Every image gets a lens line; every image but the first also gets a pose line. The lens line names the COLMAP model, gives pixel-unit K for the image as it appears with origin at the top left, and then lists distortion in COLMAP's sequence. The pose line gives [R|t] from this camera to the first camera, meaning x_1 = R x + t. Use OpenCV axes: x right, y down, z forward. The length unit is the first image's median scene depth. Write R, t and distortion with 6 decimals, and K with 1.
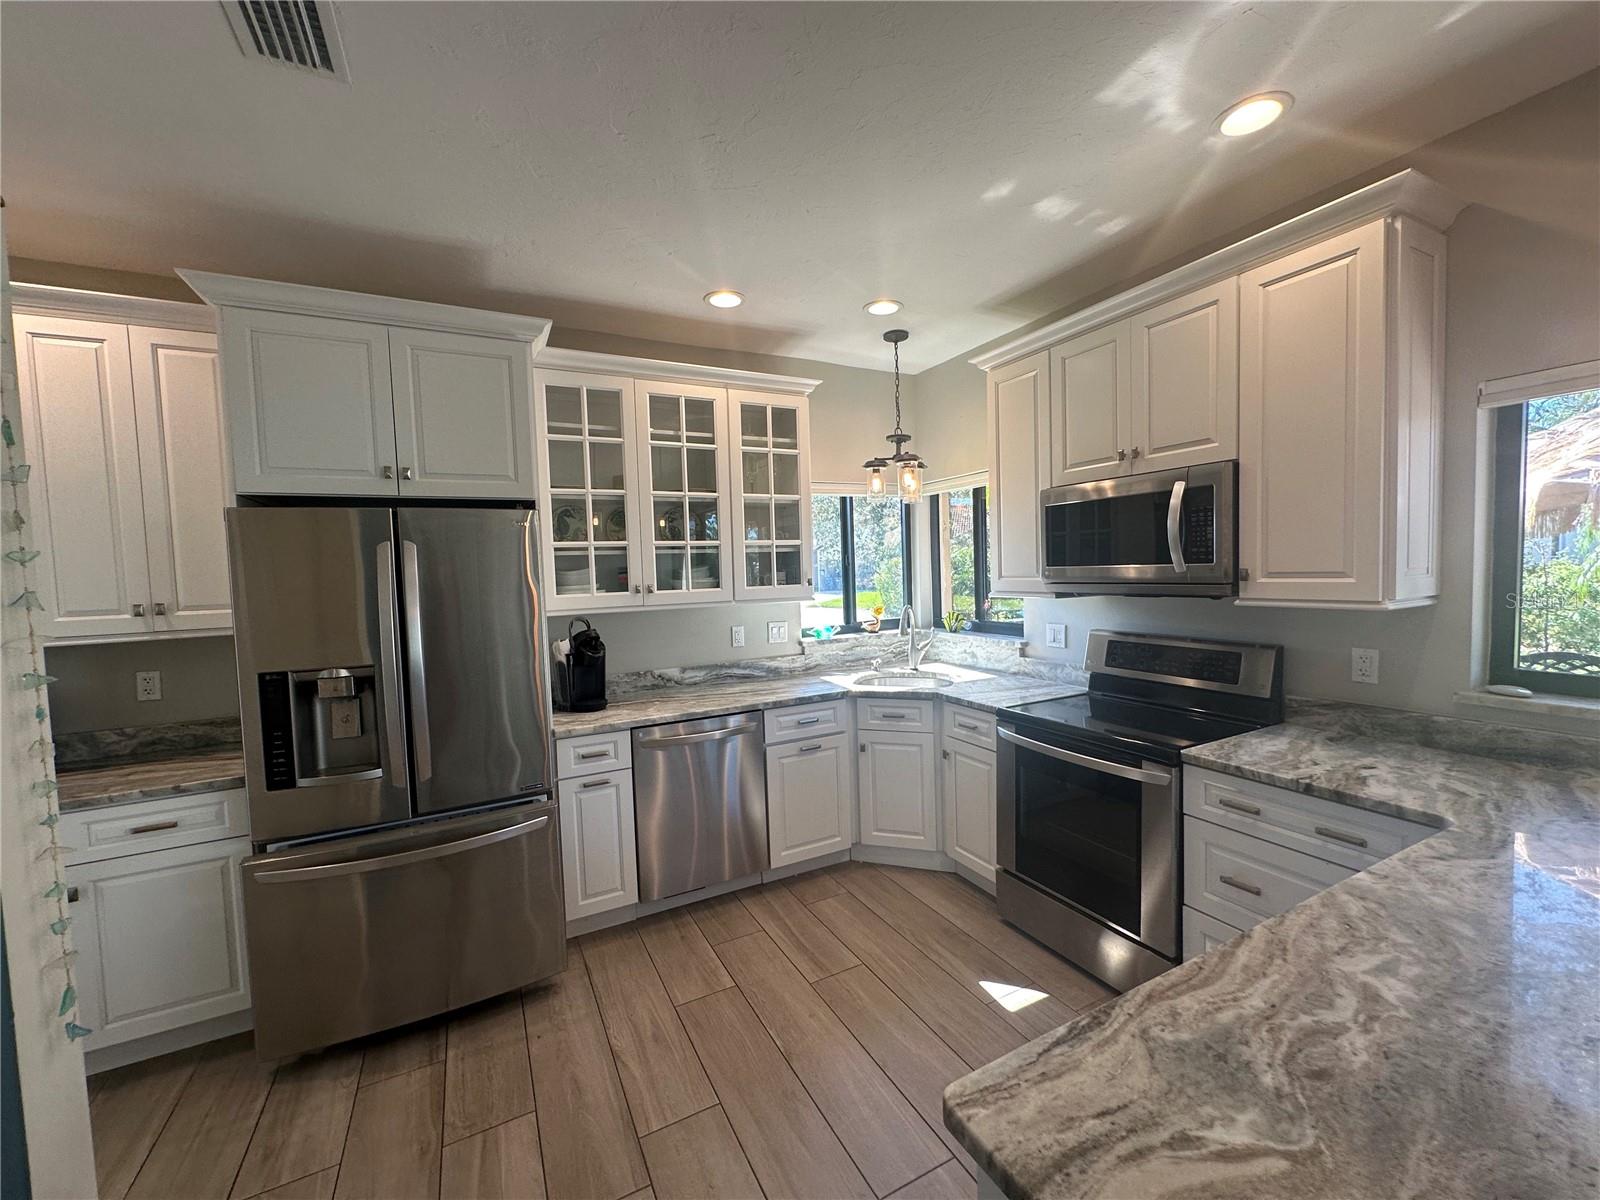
lens RADIAL K [[638.4, 0, 800.0], [0, 638.4, 600.0], [0, 0, 1]] dist [0.000755, 0.000024]
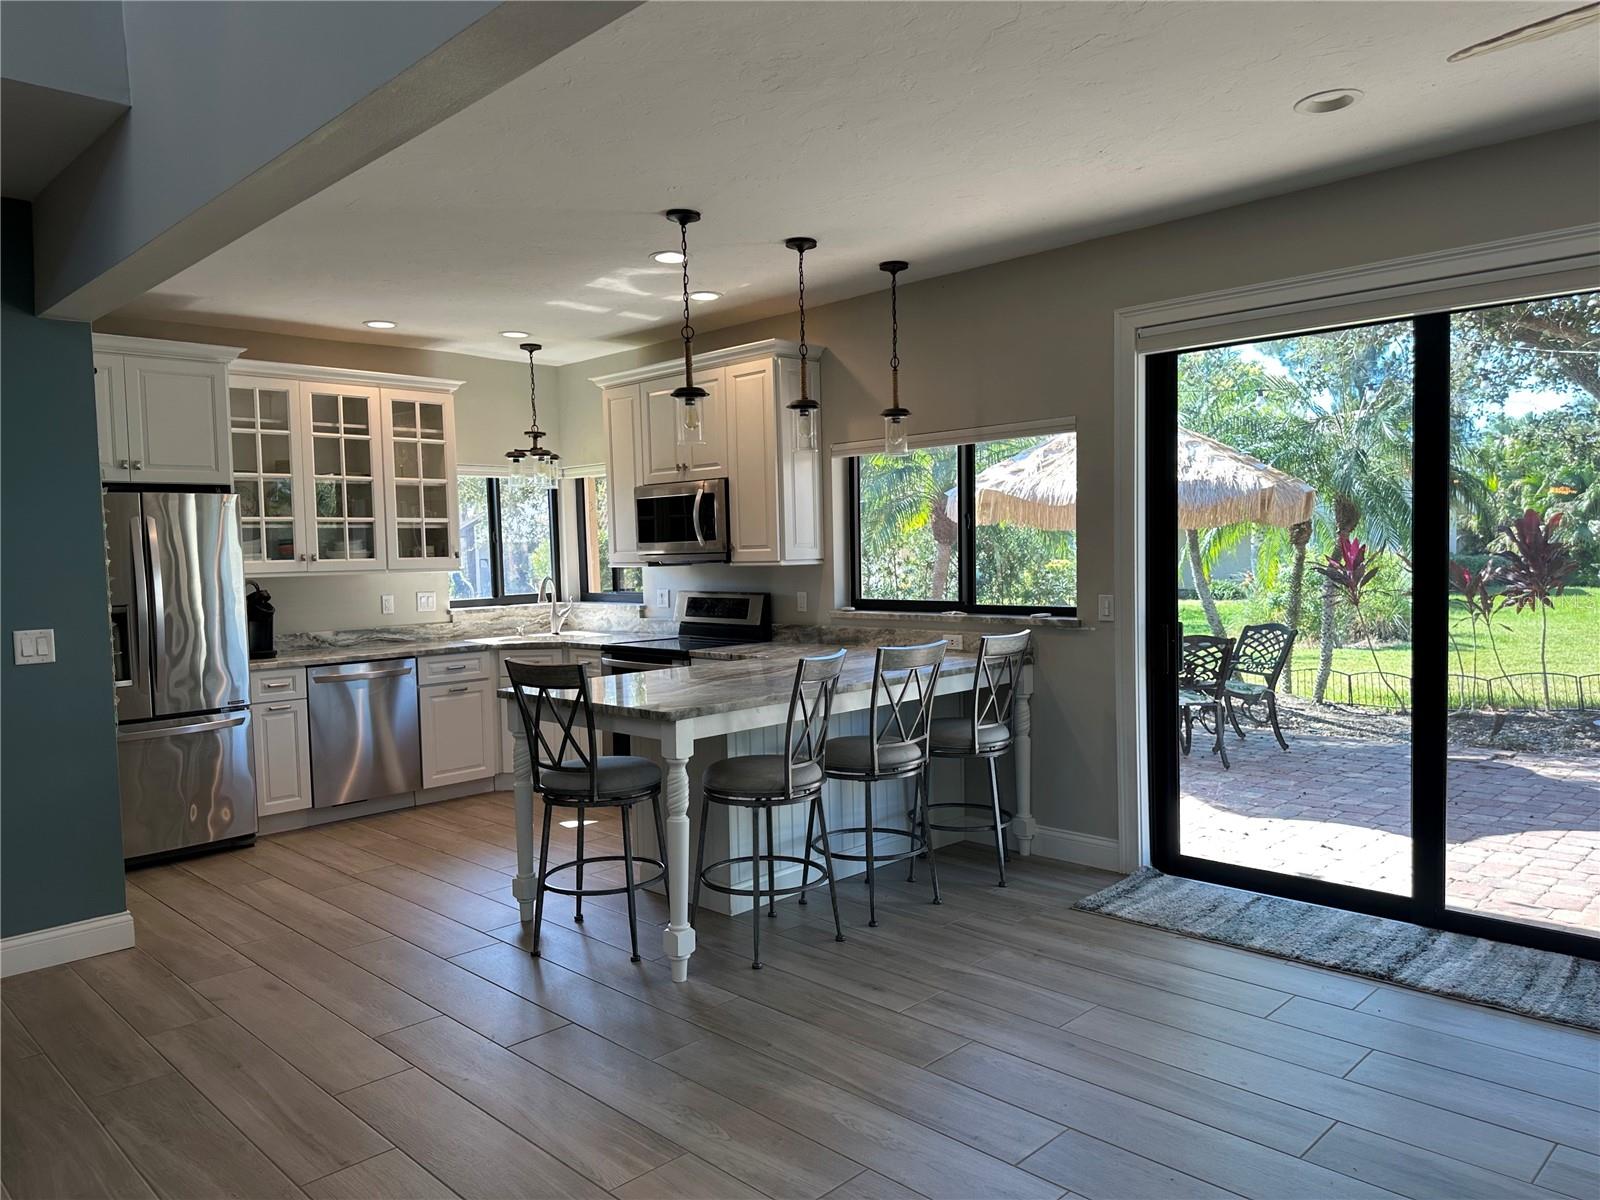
lens RADIAL K [[1121.2, 0, 803.4], [0, 1121.2, 610.9], [0, 0, 1]] dist [0.182864, -0.396574]
pose [[0.953491, -0.007481, 0.301329, -0.008128], [0.009376, 0.999944, -0.004845, 0.095340], [-0.301276, 0.007445, 0.953508, -1.232527]]
